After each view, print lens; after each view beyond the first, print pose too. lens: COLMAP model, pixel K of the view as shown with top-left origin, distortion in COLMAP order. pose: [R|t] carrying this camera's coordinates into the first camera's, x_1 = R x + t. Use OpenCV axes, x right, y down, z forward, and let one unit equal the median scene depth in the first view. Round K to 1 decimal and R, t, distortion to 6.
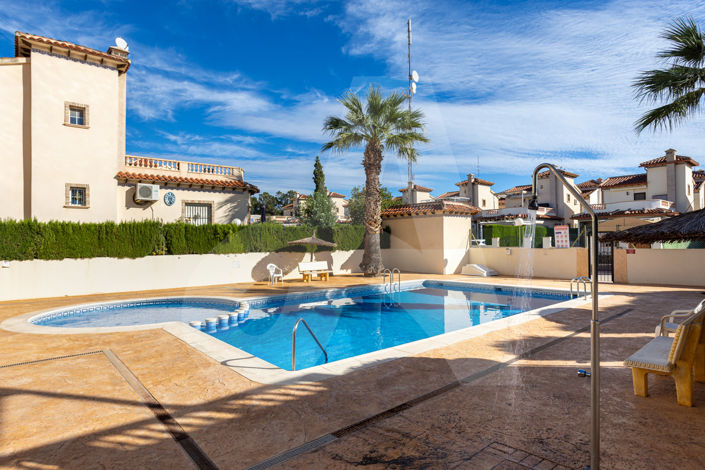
lens RADIAL K [[398.7, 0, 352.5], [0, 398.7, 235.0], [0, 0, 1]] dist [-0.001740, -0.000576]
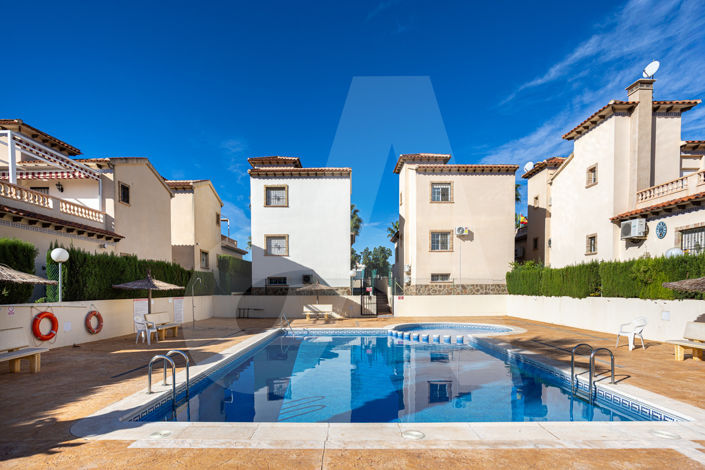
lens RADIAL K [[398.7, 0, 352.5], [0, 398.7, 235.0], [0, 0, 1]] dist [-0.001740, -0.000576]
pose [[-0.615846, -0.083594, -0.783419, 0.172668], [0.027249, 0.991500, -0.127218, 0.002353], [0.787395, -0.099694, -0.608334, 0.290636]]
